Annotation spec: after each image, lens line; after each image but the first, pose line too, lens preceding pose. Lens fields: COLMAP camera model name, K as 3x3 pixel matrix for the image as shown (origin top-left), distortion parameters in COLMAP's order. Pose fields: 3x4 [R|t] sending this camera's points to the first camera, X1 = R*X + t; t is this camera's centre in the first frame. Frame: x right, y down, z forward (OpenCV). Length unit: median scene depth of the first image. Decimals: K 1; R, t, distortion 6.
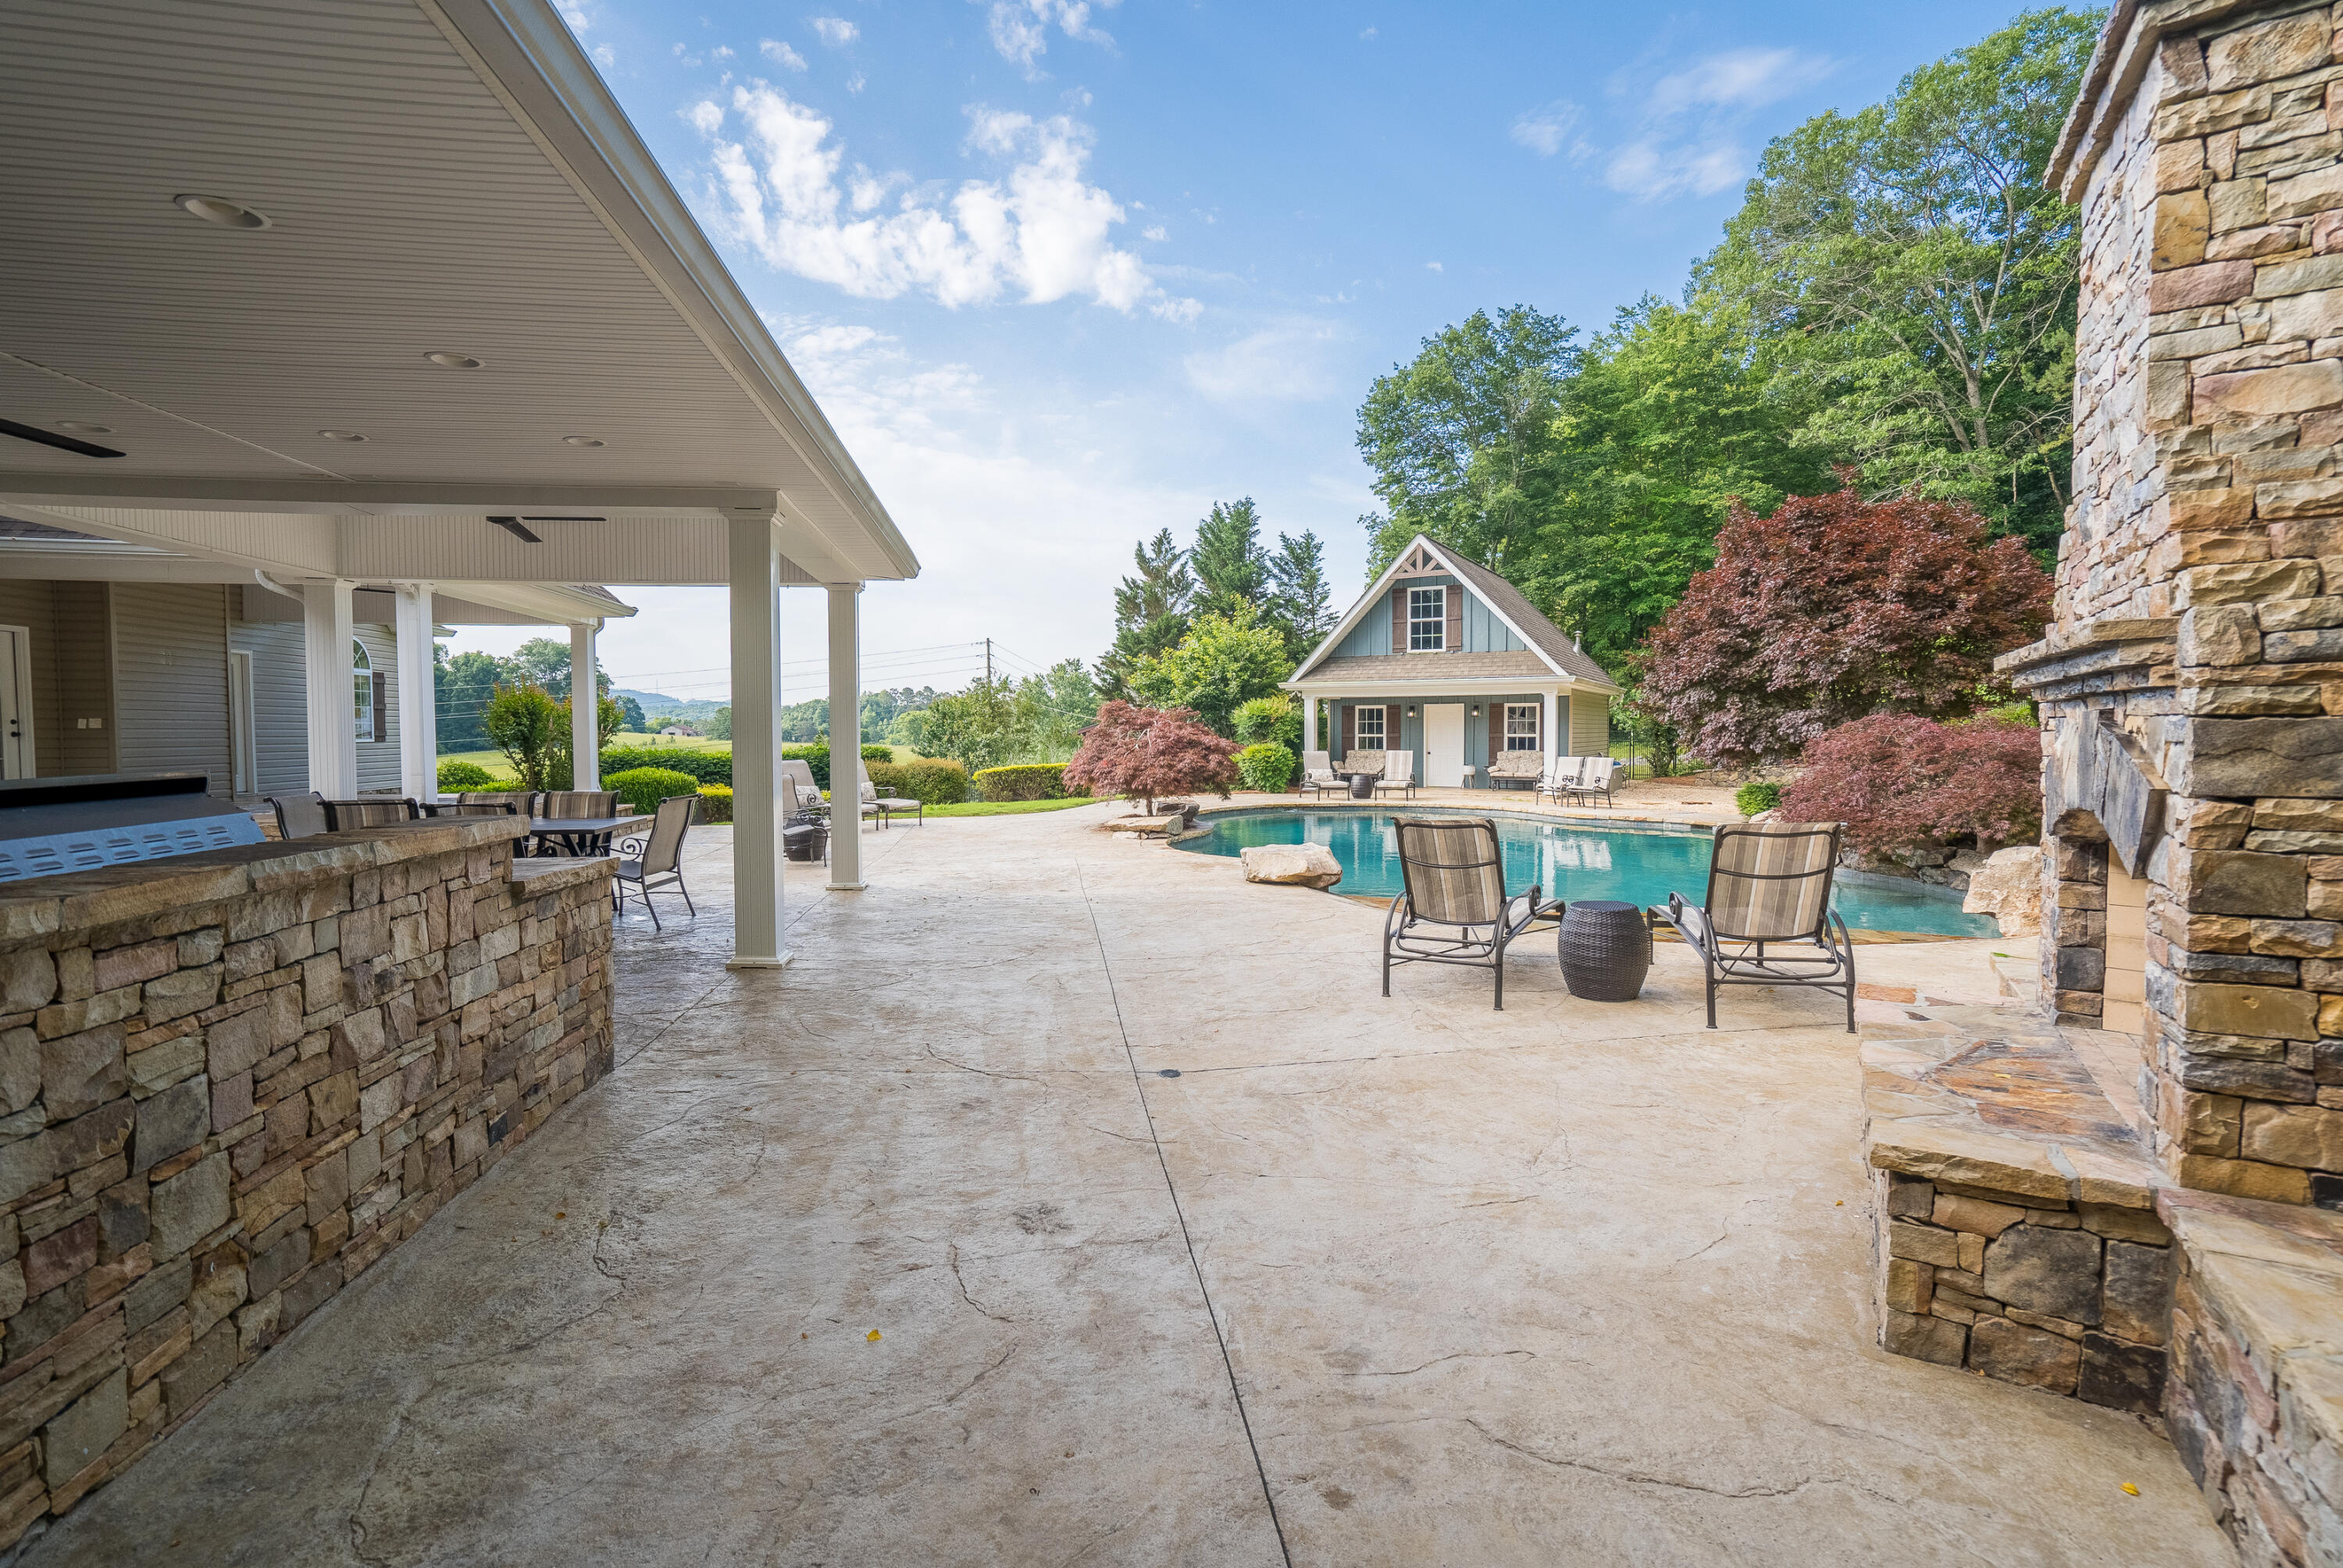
lens RADIAL K [[1053.9, 0, 1188.7], [0, 1053.9, 784.5], [0, 0, 1]] dist [-0.035277, 0.009455]
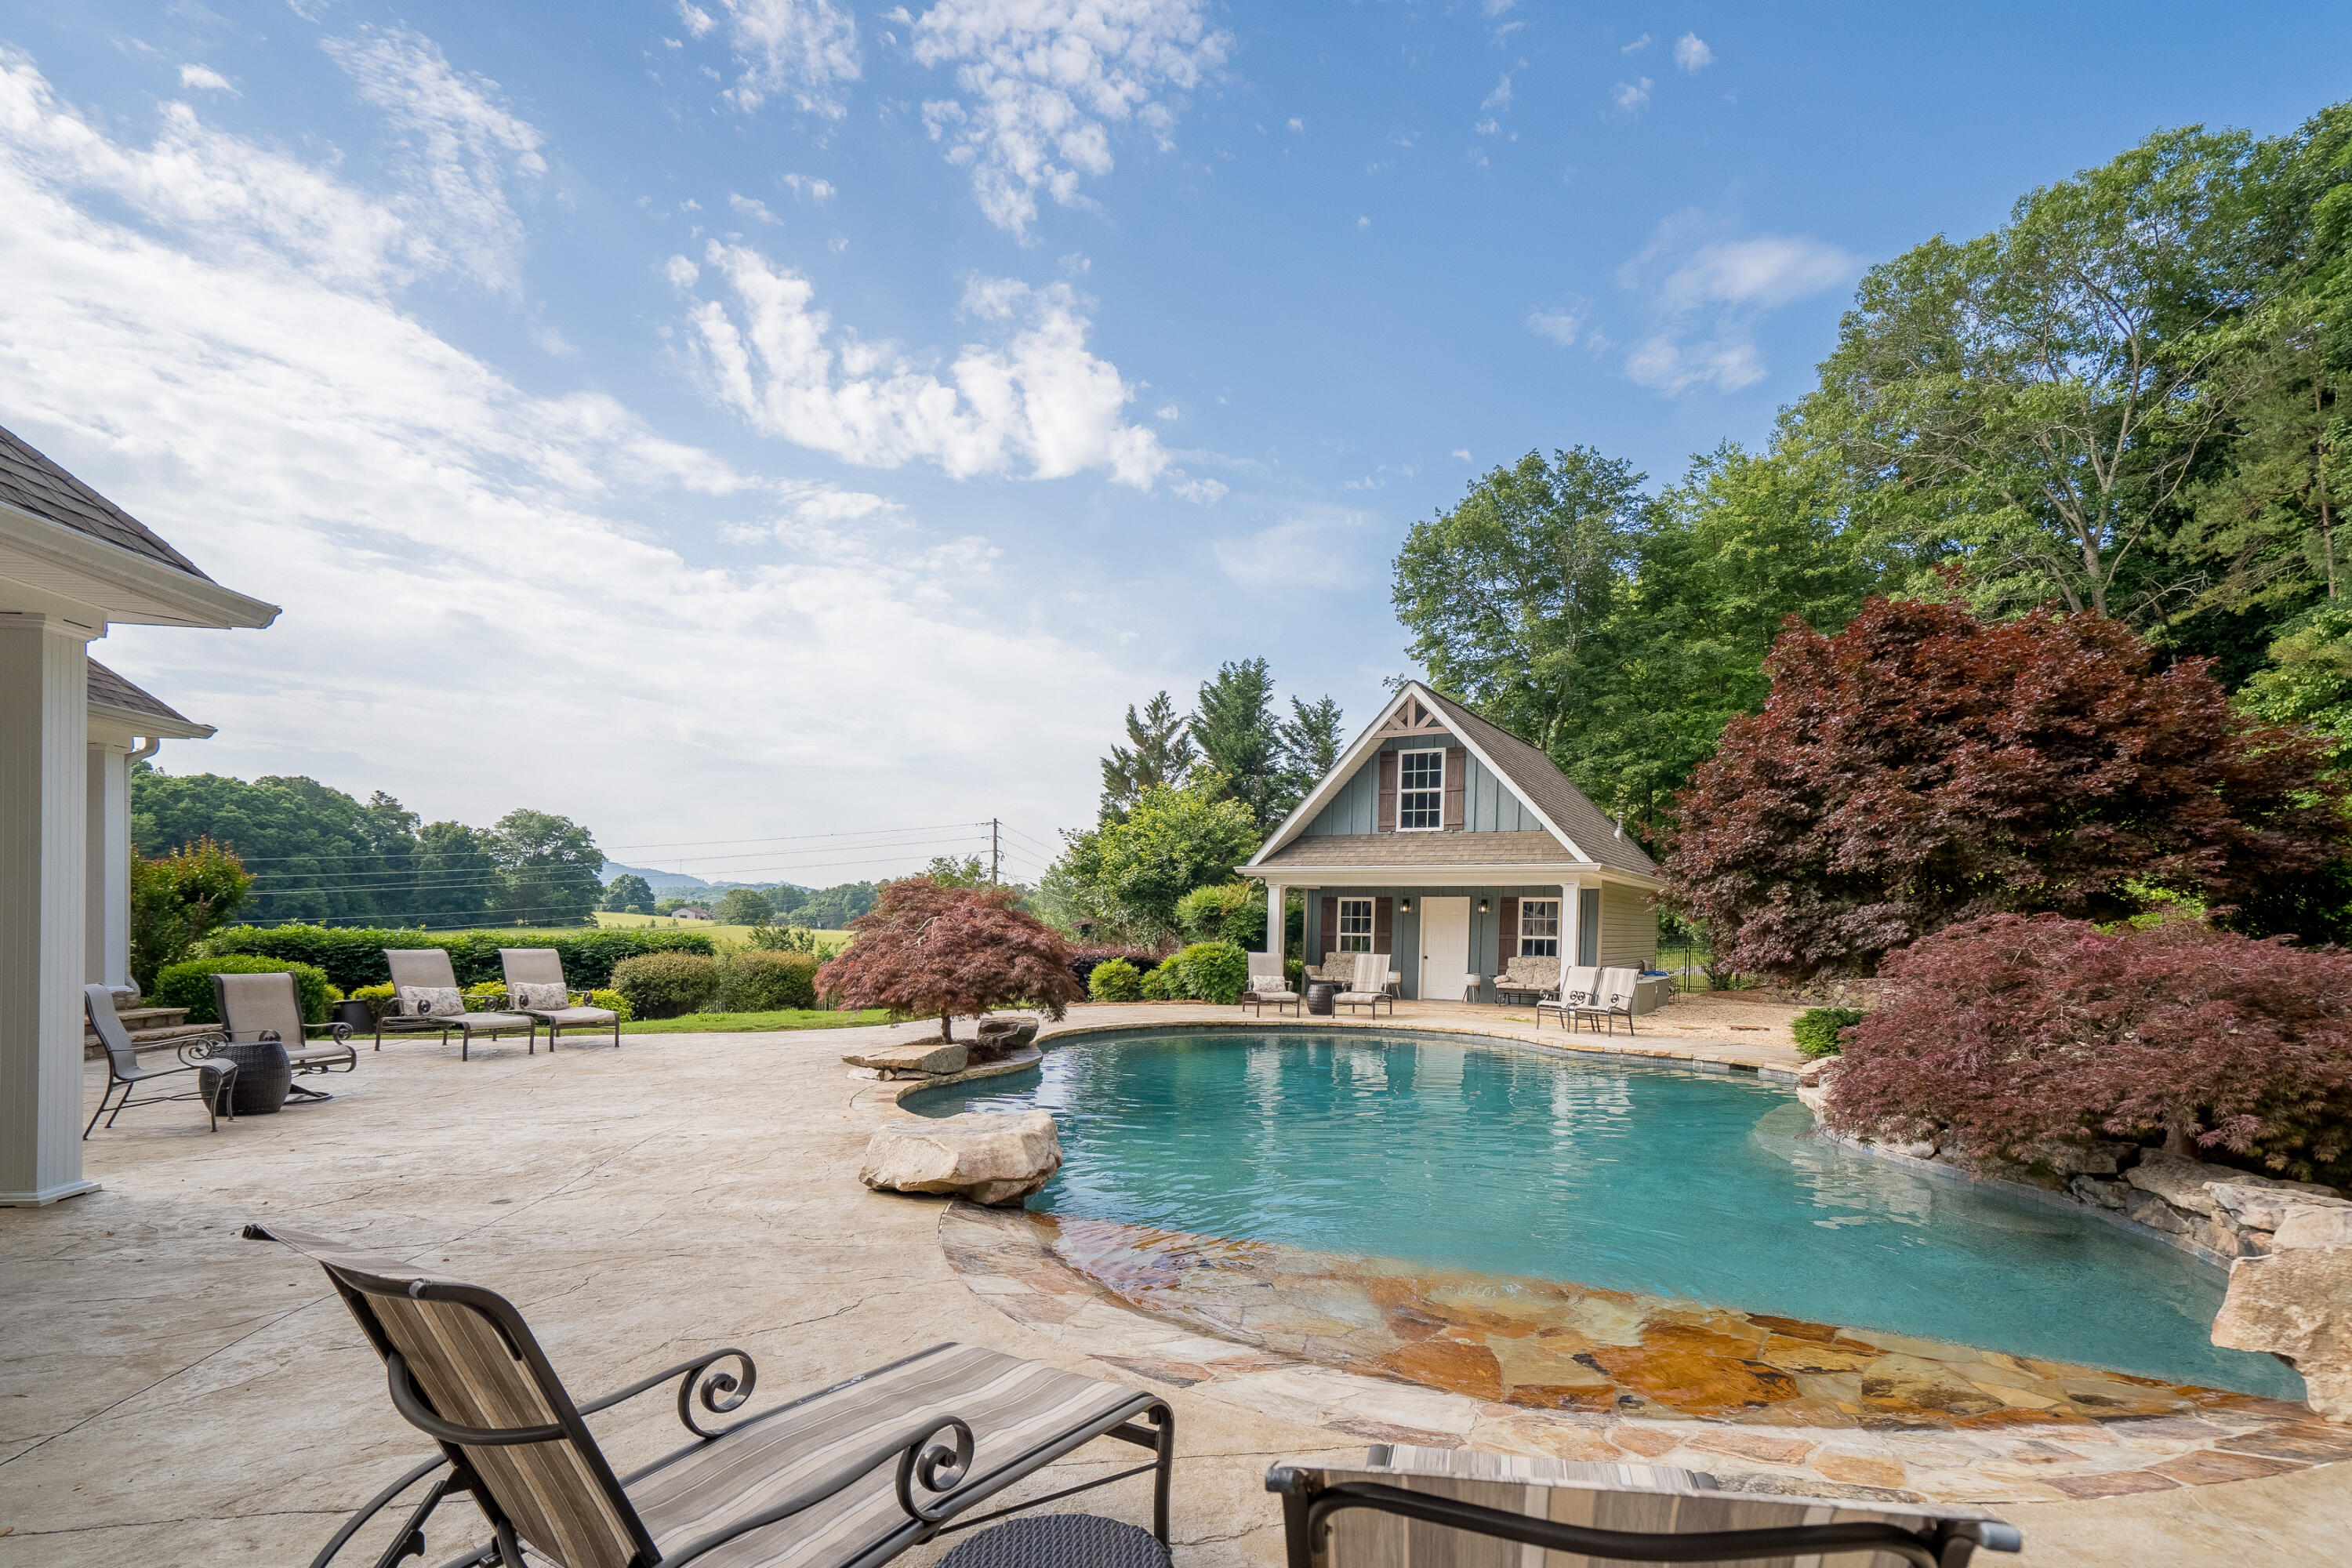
lens RADIAL K [[1110.4, 0, 1276.3], [0, 1110.4, 973.4], [0, 0, 1]] dist [-0.033787, 0.011673]
pose [[0.999588, 0.021073, 0.019476, 0.098745], [-0.020882, 0.999732, -0.009950, -0.007315], [-0.019680, 0.009539, 0.999761, 0.159290]]
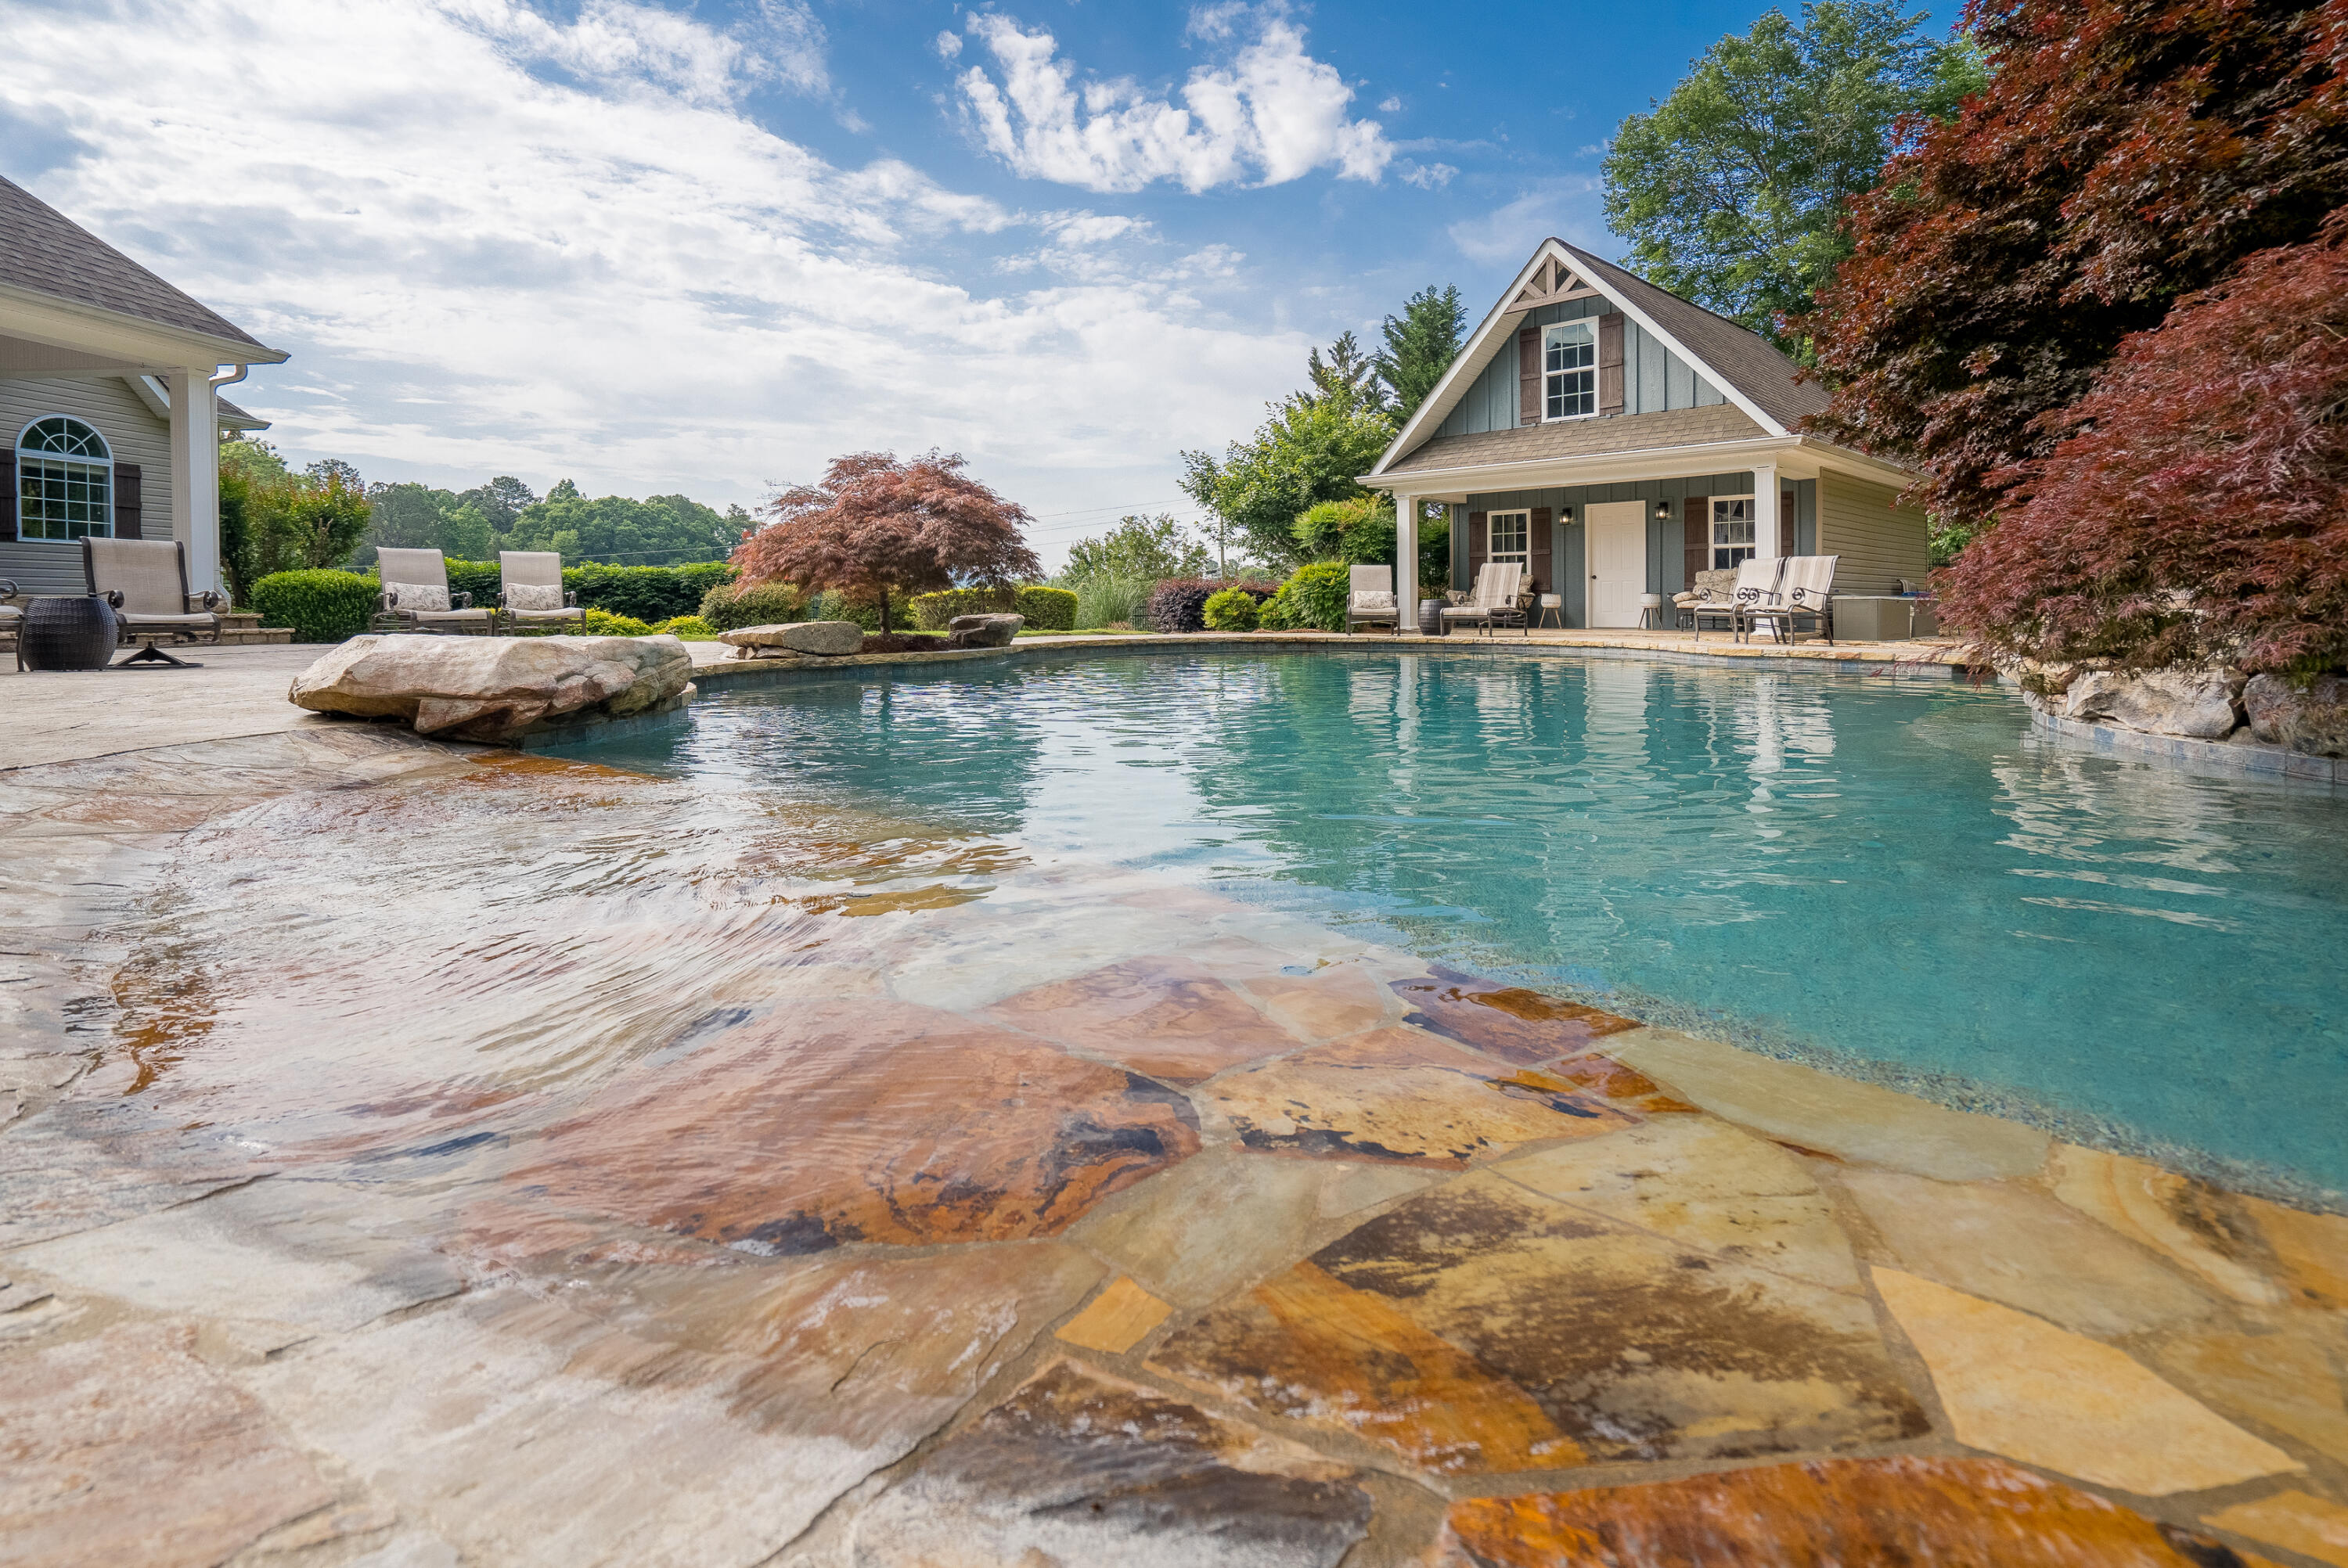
lens RADIAL K [[1108.3, 0, 1205.3], [0, 1108.3, 622.4], [0, 0, 1]] dist [-0.033787, 0.011673]
pose [[0.961651, 0.002304, -0.274265, 0.185493], [-0.012601, 0.999280, -0.035787, 0.026469], [0.273985, 0.037870, 0.960988, 0.267995]]
